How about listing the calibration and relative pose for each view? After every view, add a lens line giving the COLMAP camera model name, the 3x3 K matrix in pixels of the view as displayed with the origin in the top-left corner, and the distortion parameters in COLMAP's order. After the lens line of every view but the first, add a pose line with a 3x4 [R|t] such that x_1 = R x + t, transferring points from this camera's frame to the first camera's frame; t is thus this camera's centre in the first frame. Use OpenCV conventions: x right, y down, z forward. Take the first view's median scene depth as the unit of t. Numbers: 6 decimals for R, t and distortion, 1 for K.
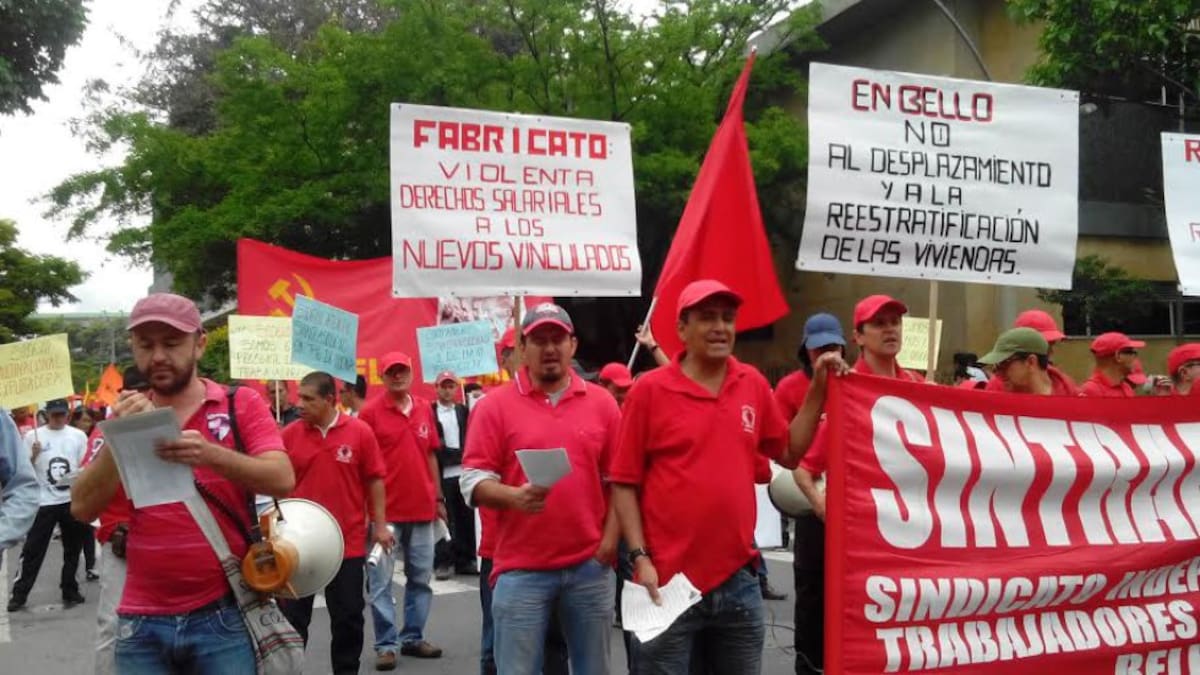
lens RADIAL K [[1197.8, 0, 600.0], [0, 1197.8, 337.5], [0, 0, 1]] dist [0.015747, -0.000651]
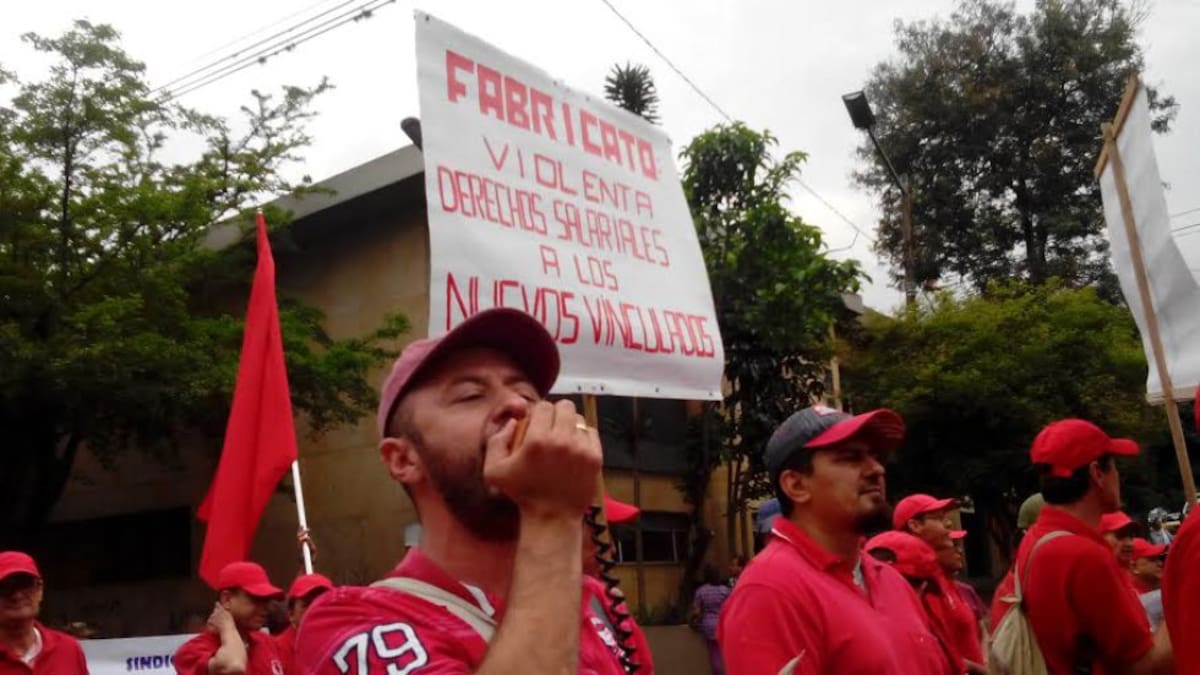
lens RADIAL K [[1197.8, 0, 600.0], [0, 1197.8, 337.5], [0, 0, 1]] dist [0.015747, -0.000651]
pose [[0.894545, 0.005608, 0.446944, -0.314400], [0.070049, 0.985807, -0.152569, 0.023826], [-0.441456, 0.167787, 0.881456, 0.514492]]
